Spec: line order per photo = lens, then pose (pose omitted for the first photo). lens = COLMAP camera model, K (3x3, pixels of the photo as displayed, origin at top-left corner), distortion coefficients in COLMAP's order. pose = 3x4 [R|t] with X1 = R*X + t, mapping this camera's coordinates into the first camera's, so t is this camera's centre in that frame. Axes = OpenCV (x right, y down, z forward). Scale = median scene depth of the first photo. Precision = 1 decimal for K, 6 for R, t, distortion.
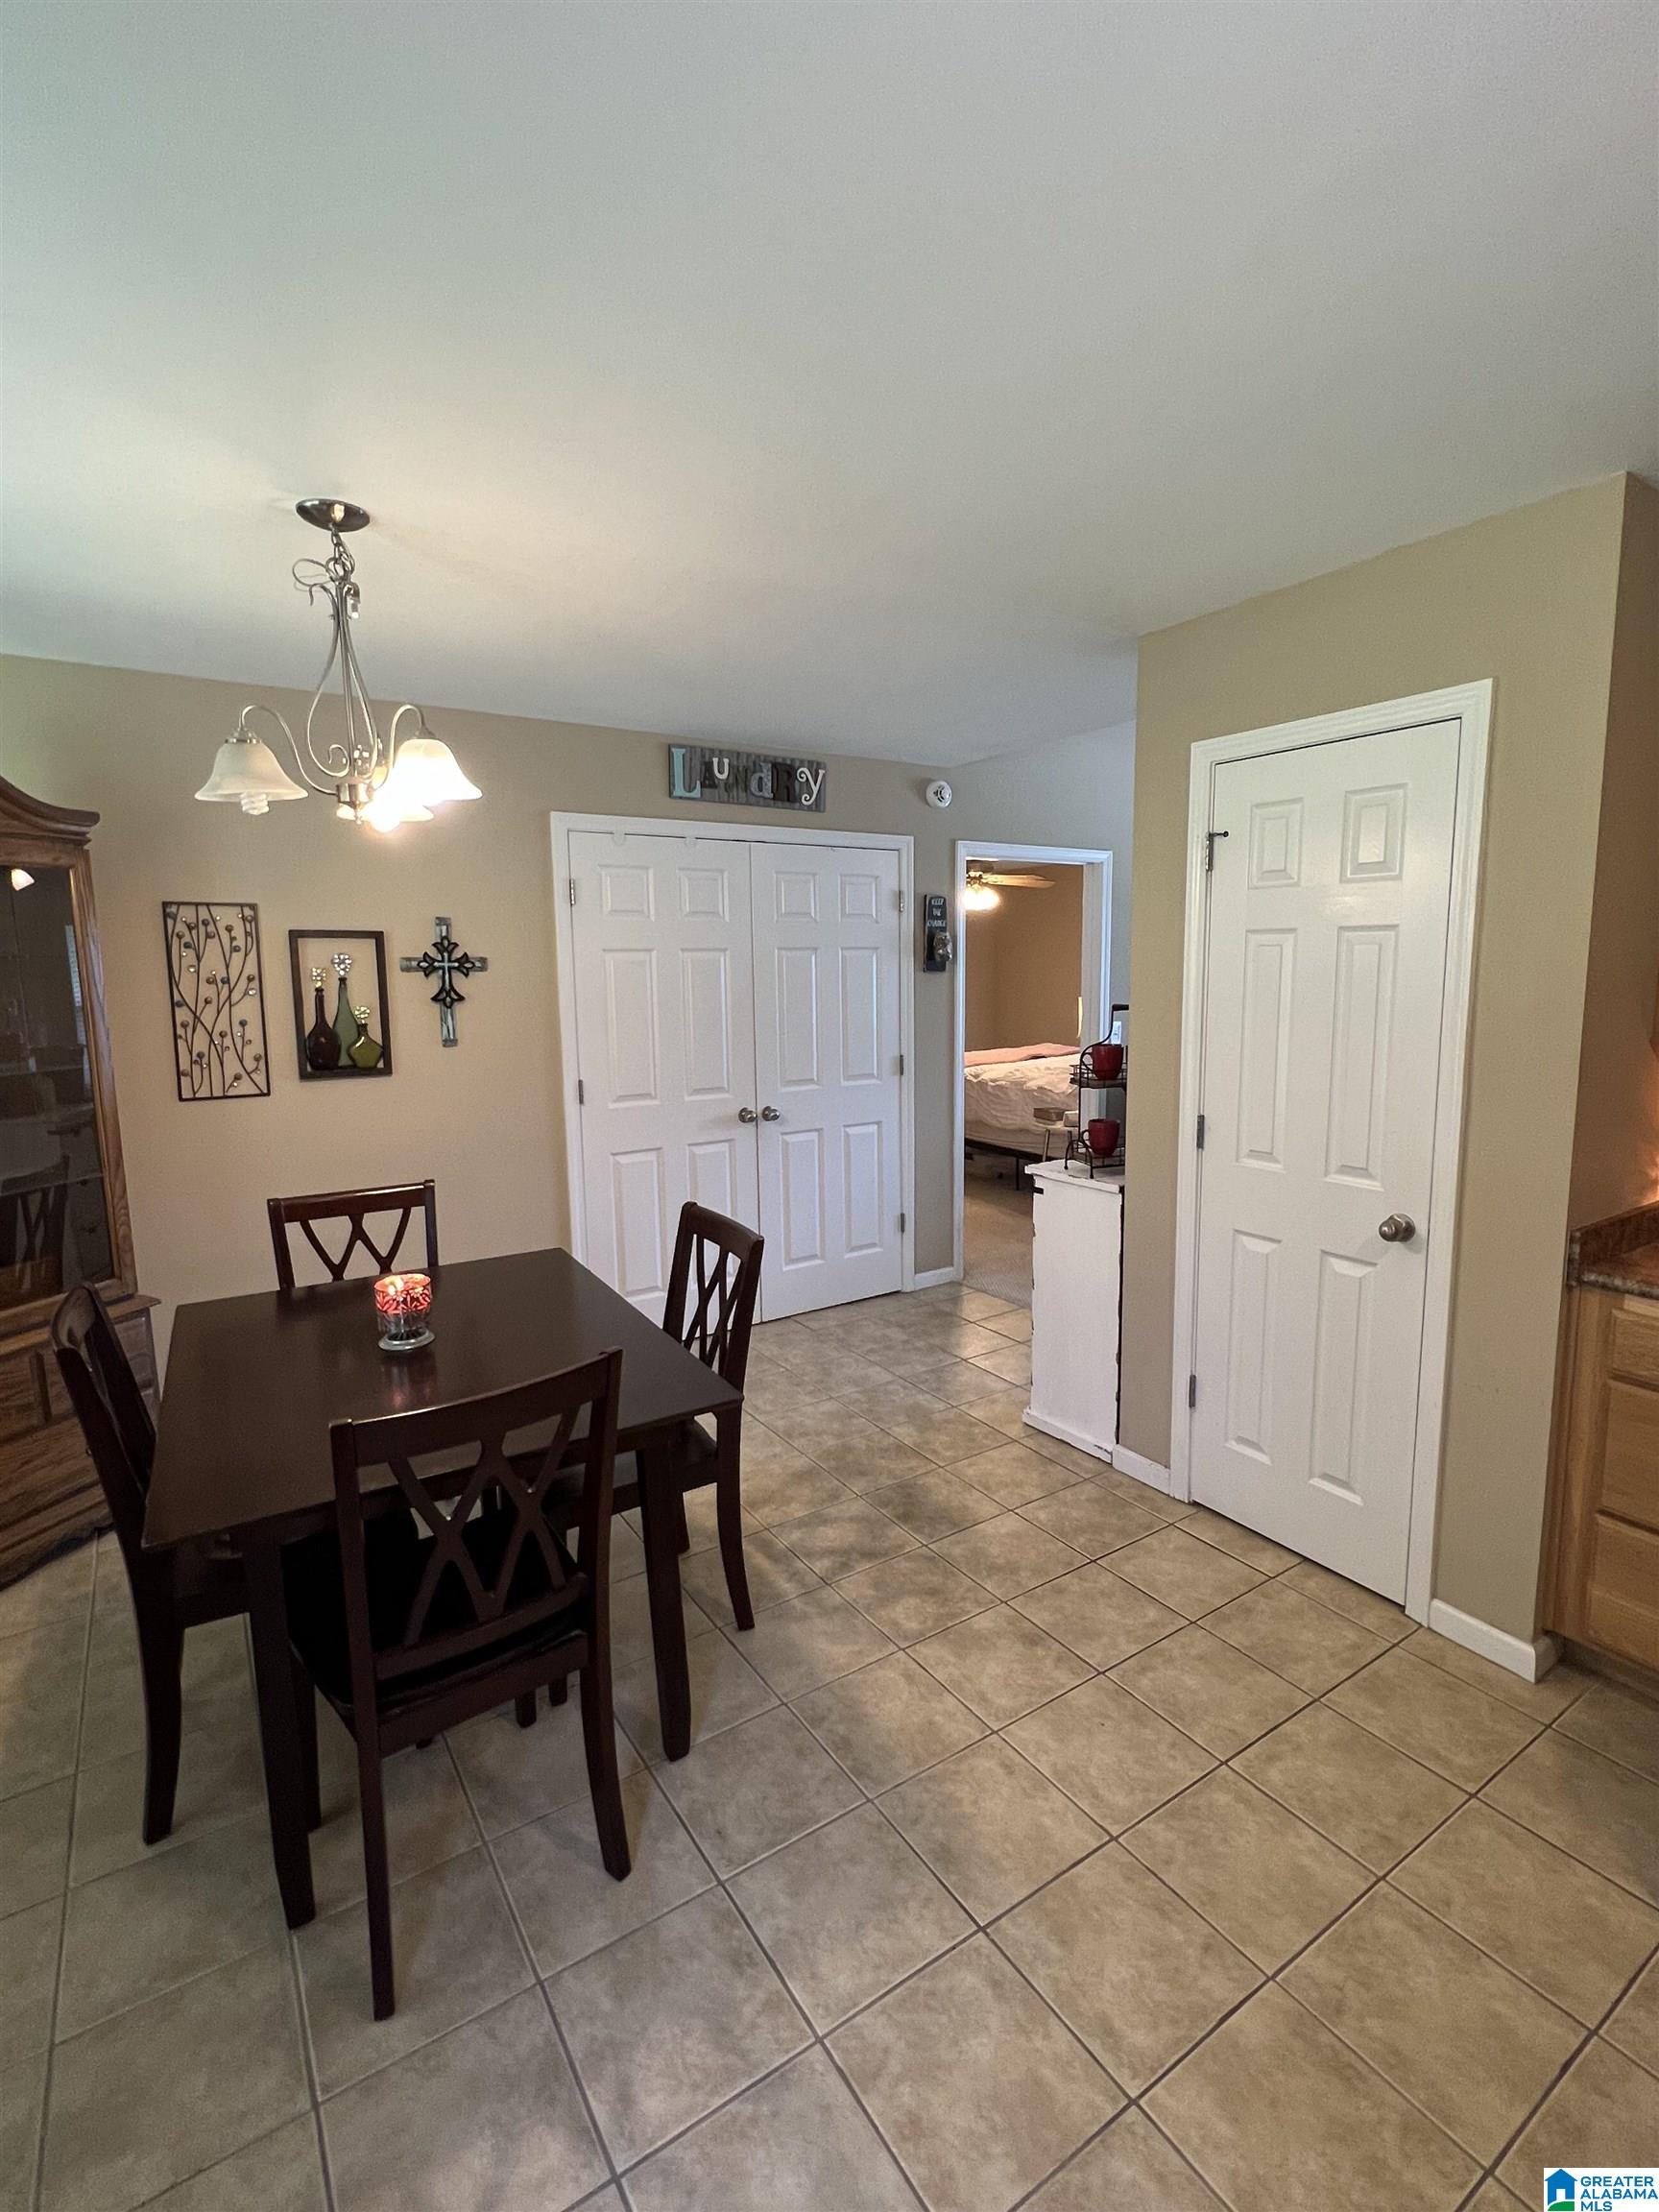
lens RADIAL K [[1034.2, 0, 828.9], [0, 1034.2, 1101.0], [0, 0, 1]] dist [-0.002557, 0.000378]
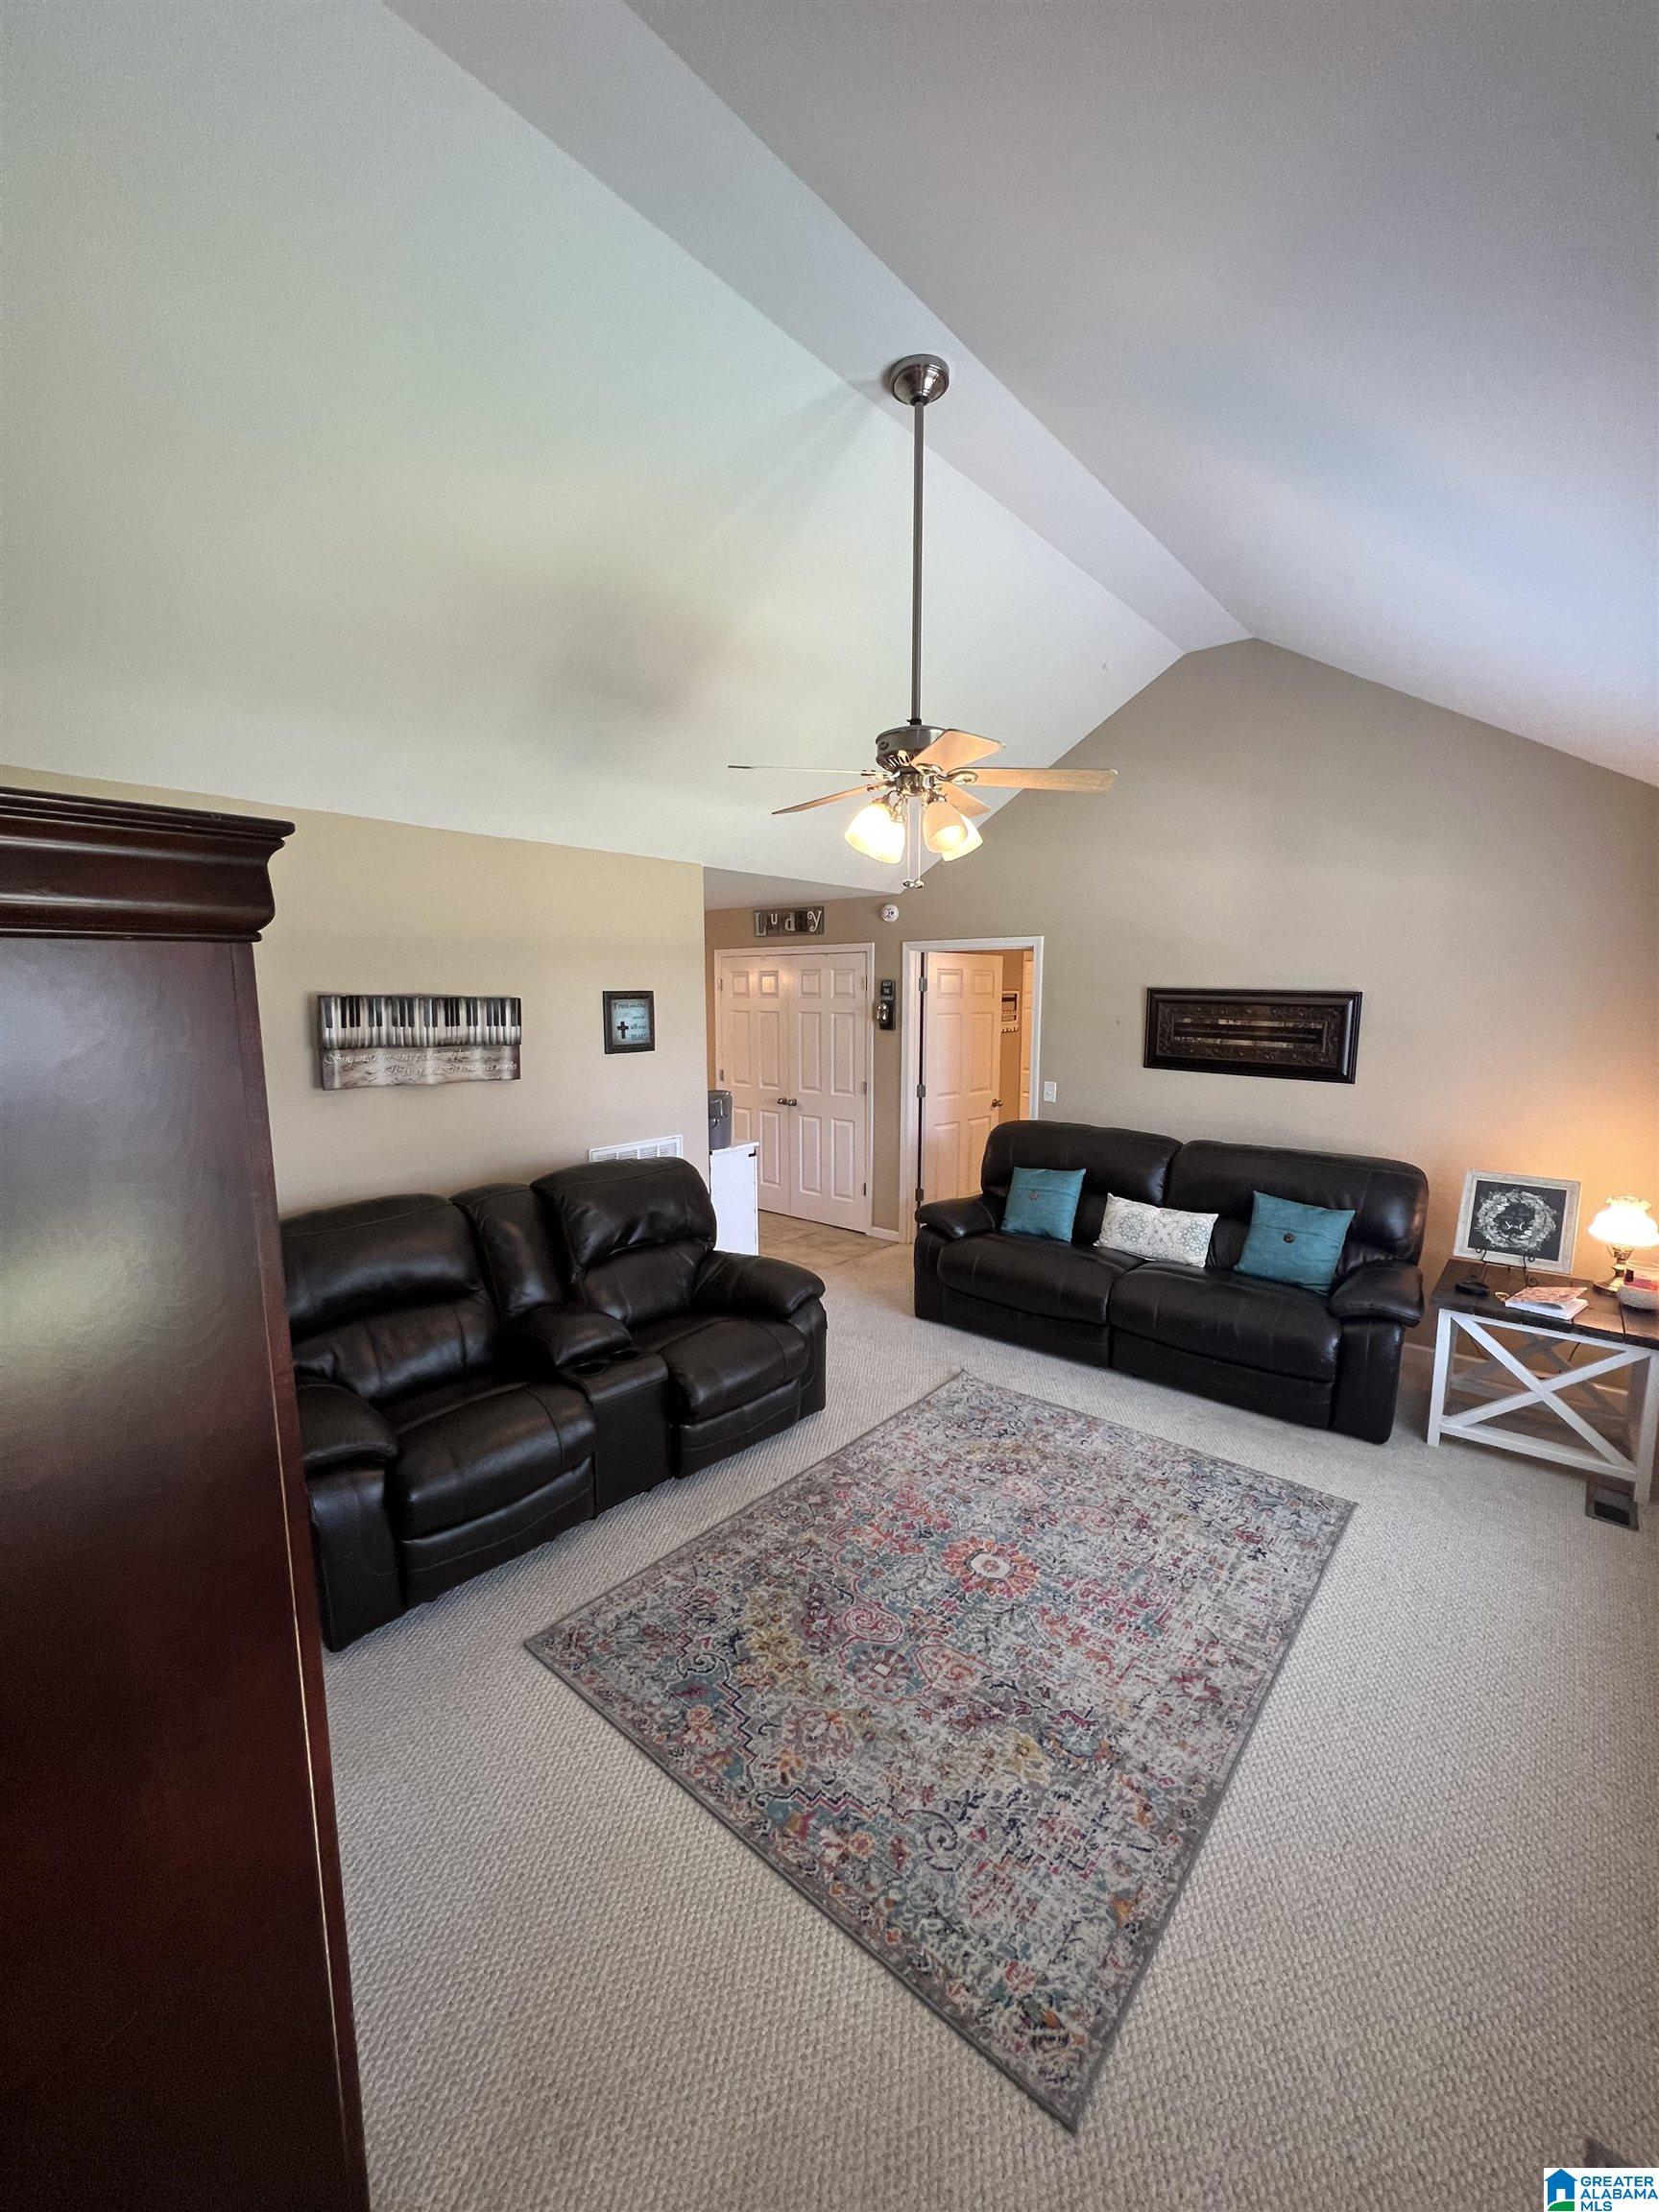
lens RADIAL K [[884.1, 0, 829.5], [0, 884.1, 1106.0], [0, 0, 1]] dist [-0.001219, -0.000264]
pose [[0.279451, 0.136512, -0.950406, 1.362300], [-0.130122, 0.986094, 0.103378, -0.142603], [0.951302, 0.094779, 0.293328, 0.572114]]
